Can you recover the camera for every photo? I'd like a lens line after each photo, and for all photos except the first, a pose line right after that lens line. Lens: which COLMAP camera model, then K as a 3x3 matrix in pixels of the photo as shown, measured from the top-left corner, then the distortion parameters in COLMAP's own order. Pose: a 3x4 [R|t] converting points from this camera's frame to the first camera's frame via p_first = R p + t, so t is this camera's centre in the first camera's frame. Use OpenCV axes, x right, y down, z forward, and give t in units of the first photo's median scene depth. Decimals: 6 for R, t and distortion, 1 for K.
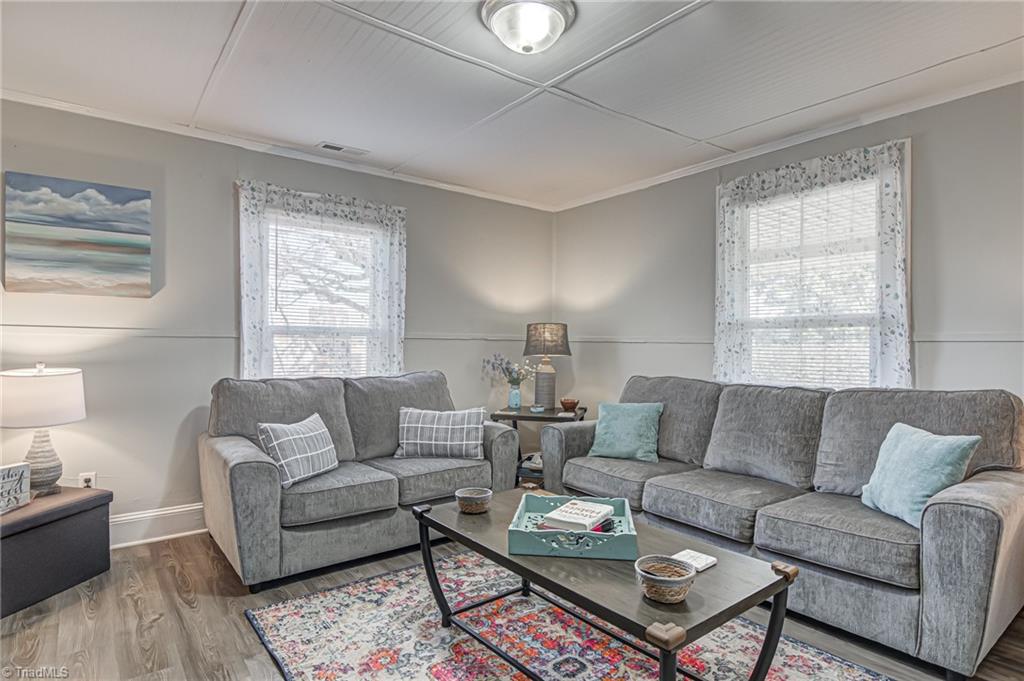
lens RADIAL K [[543.0, 0, 541.0], [0, 543.0, 342.5], [0, 0, 1]] dist [0.009258, -0.003533]
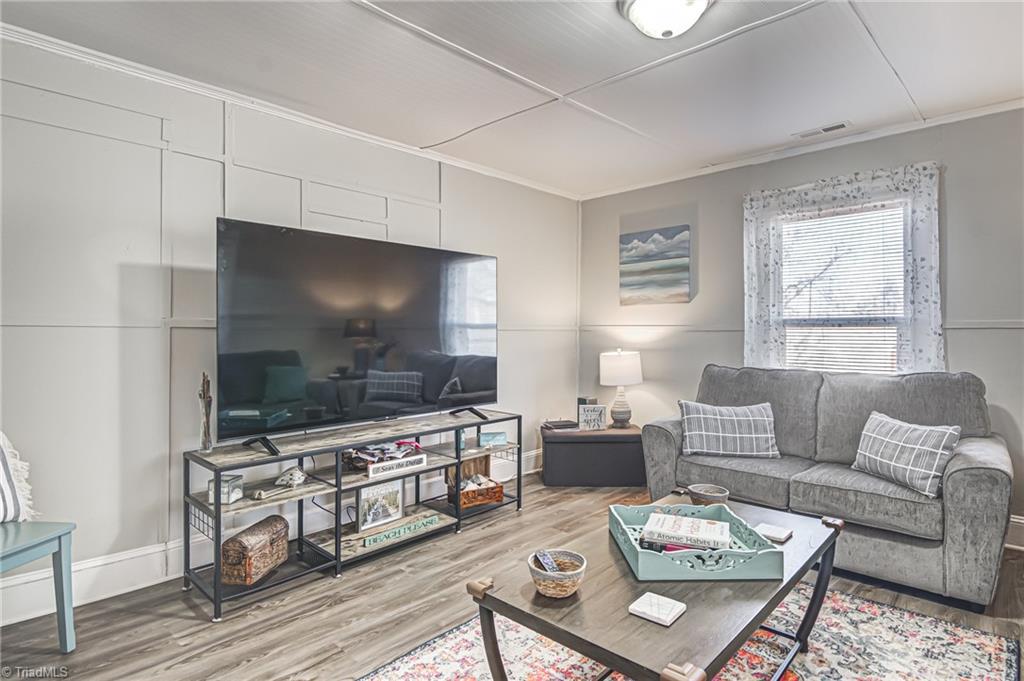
lens RADIAL K [[543.0, 0, 513.6], [0, 543.0, 333.1], [0, 0, 1]] dist [0.009258, -0.003533]
pose [[0.123369, -0.011134, -0.992298, 0.577573], [-0.000536, 0.999936, -0.011286, 0.009890], [0.992361, 0.001924, 0.123355, 0.402056]]
